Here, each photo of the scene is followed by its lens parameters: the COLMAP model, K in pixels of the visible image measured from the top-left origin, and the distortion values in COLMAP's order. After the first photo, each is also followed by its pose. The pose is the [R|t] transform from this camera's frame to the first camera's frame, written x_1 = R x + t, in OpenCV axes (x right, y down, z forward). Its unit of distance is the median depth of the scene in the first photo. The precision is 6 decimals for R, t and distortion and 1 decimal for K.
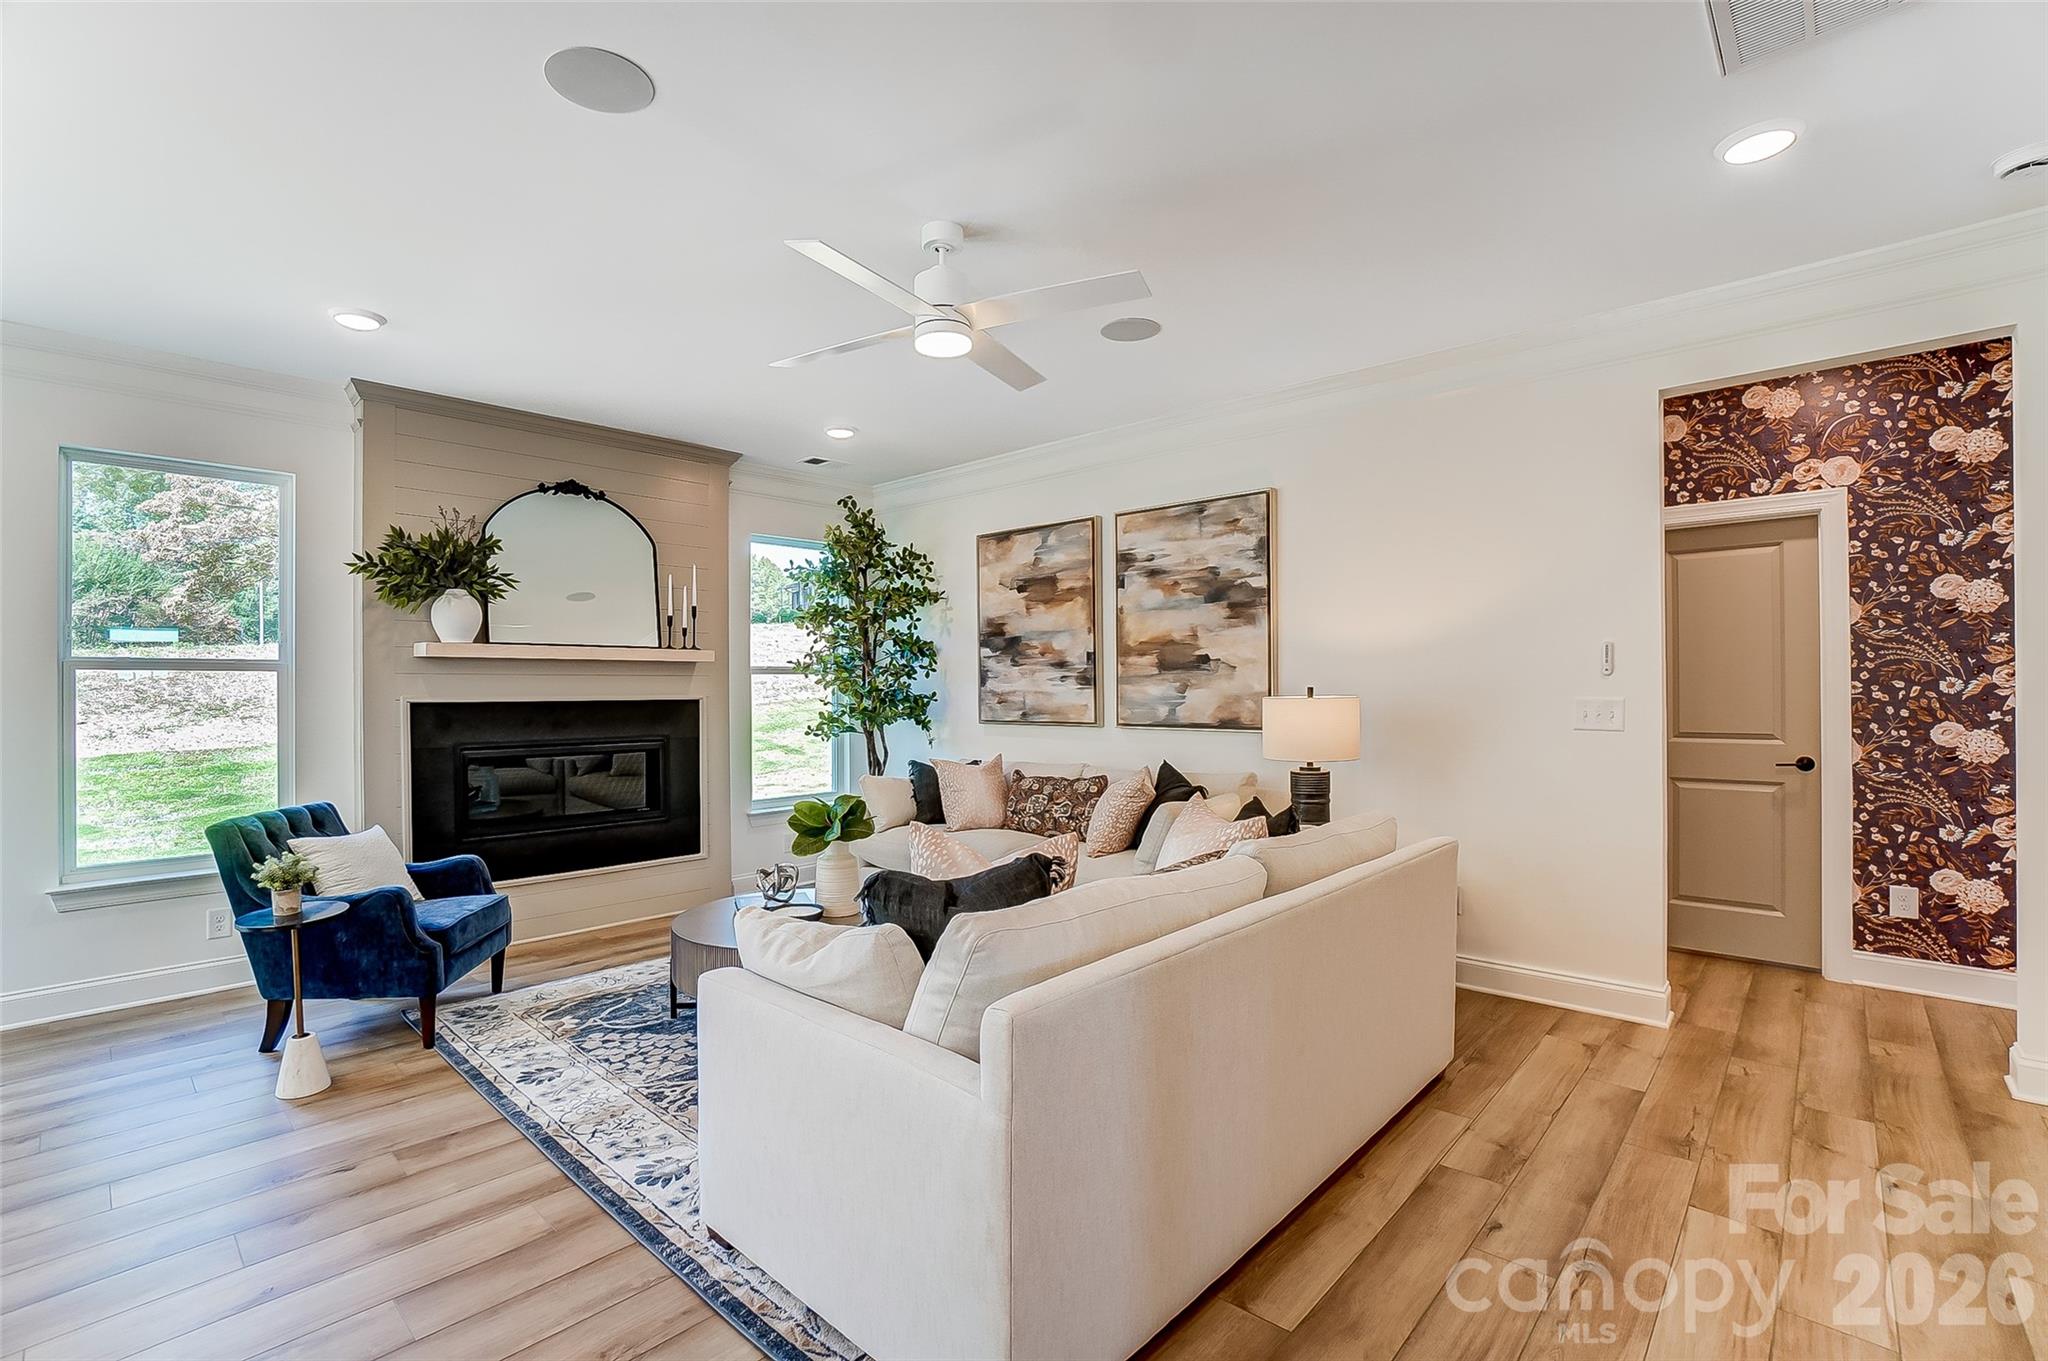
lens RADIAL K [[916.9, 0, 976.0], [0, 916.9, 689.9], [0, 0, 1]] dist [-0.068778, 0.021099]
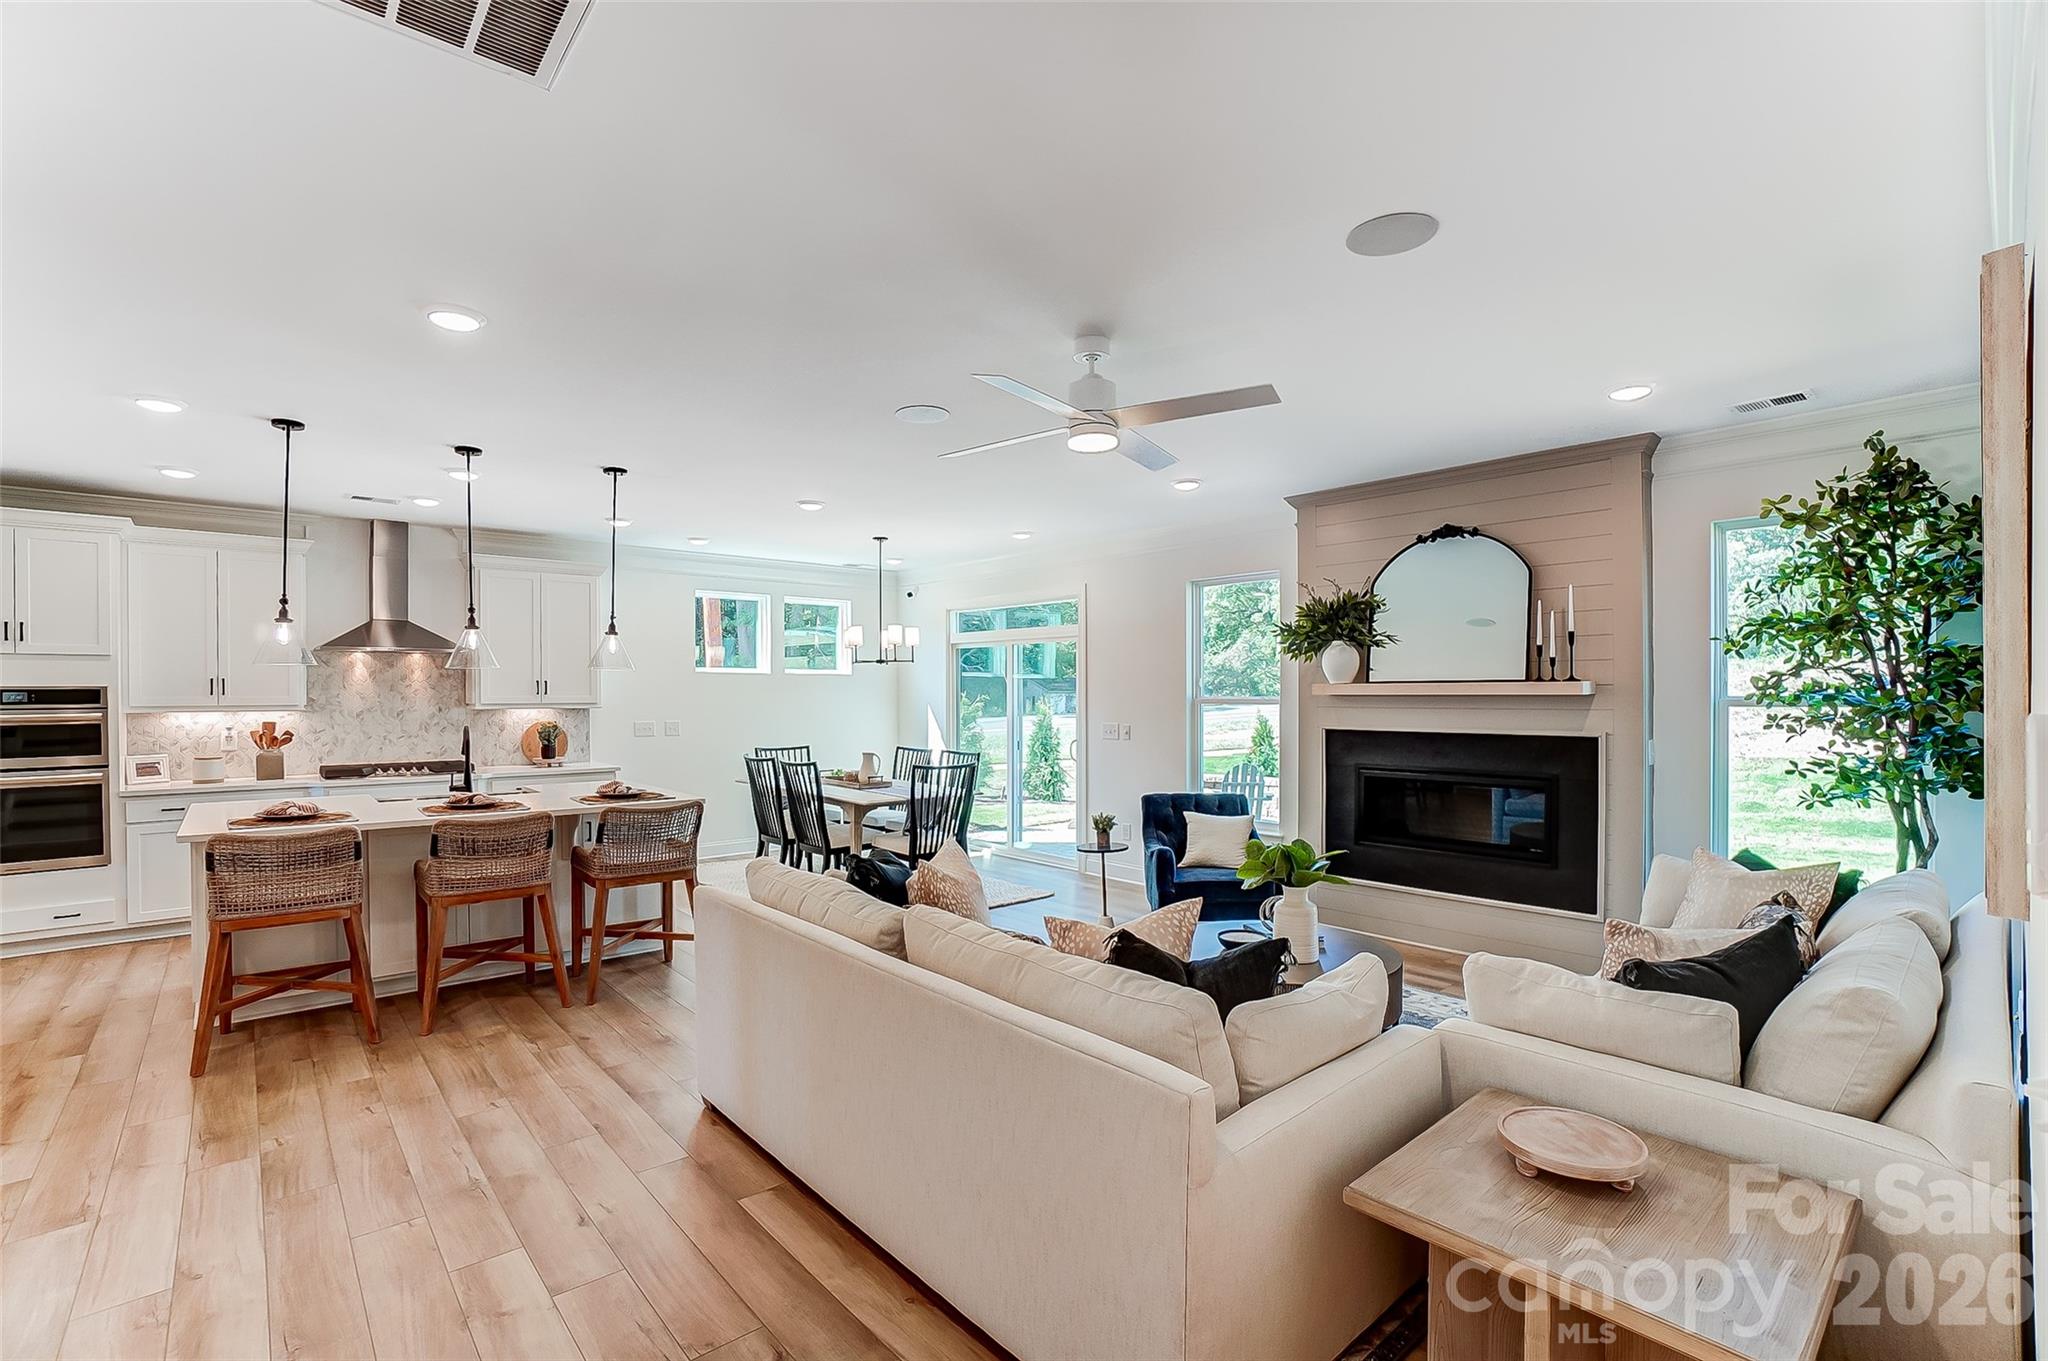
lens RADIAL K [[900.0, 0, 997.9], [0, 900.0, 693.6], [0, 0, 1]] dist [-0.044285, 0.007129]
pose [[-0.096477, 0.003779, -0.995328, 0.651522], [0.002130, 0.999991, 0.003590, -0.039524], [0.995333, -0.001773, -0.096484, 0.584001]]
